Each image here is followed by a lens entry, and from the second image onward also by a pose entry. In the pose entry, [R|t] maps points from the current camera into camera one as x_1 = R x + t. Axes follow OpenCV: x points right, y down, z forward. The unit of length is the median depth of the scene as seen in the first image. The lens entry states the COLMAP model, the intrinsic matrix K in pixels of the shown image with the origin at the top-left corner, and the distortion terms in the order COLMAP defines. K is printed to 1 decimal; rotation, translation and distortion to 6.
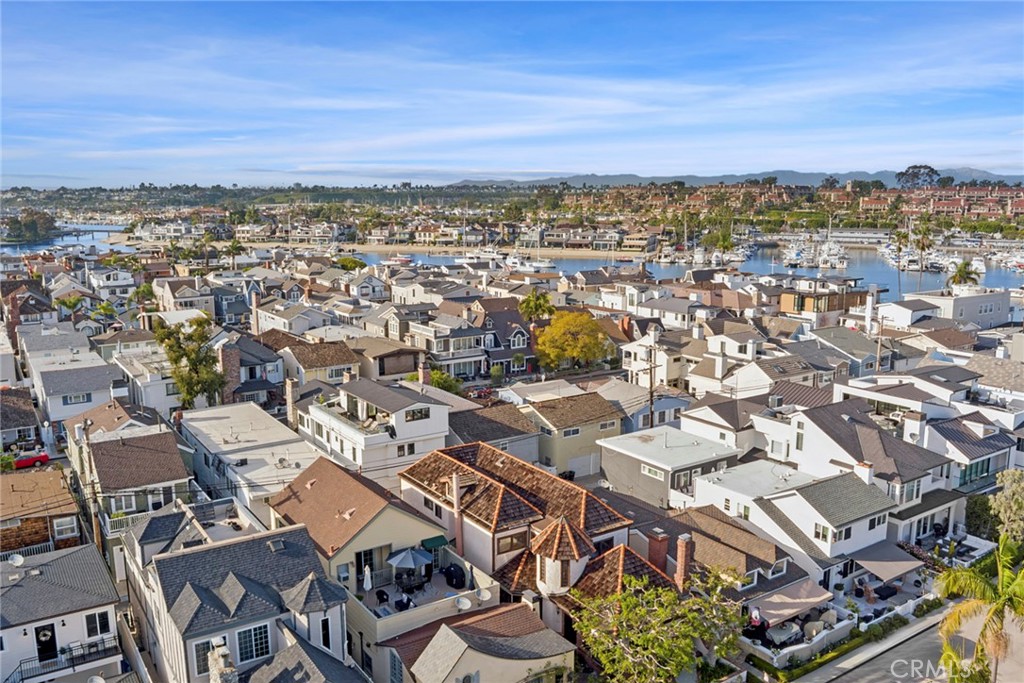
lens RADIAL K [[824.1, 0, 512.0], [0, 824.1, 341.5], [0, 0, 1]] dist [-0.091314, 0.053758]
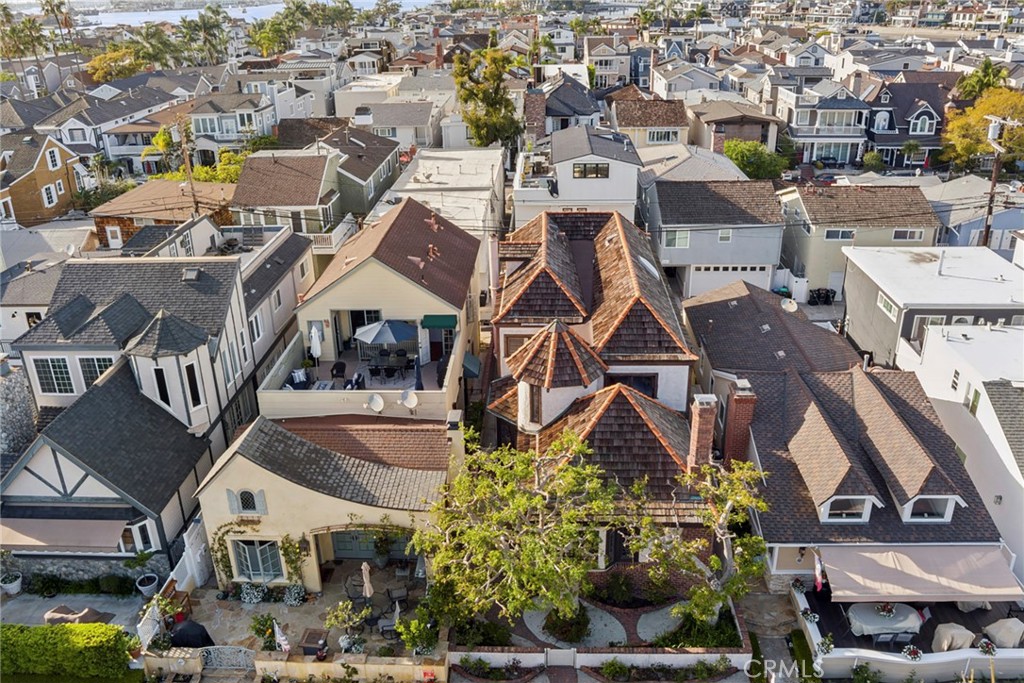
lens RADIAL K [[824.1, 0, 512.0], [0, 824.1, 341.5], [0, 0, 1]] dist [-0.091314, 0.053758]
pose [[0.812807, 0.225996, -0.536908, 0.146124], [-0.086284, 0.958219, 0.272713, 0.021821], [0.576108, -0.175337, 0.798346, 0.177446]]
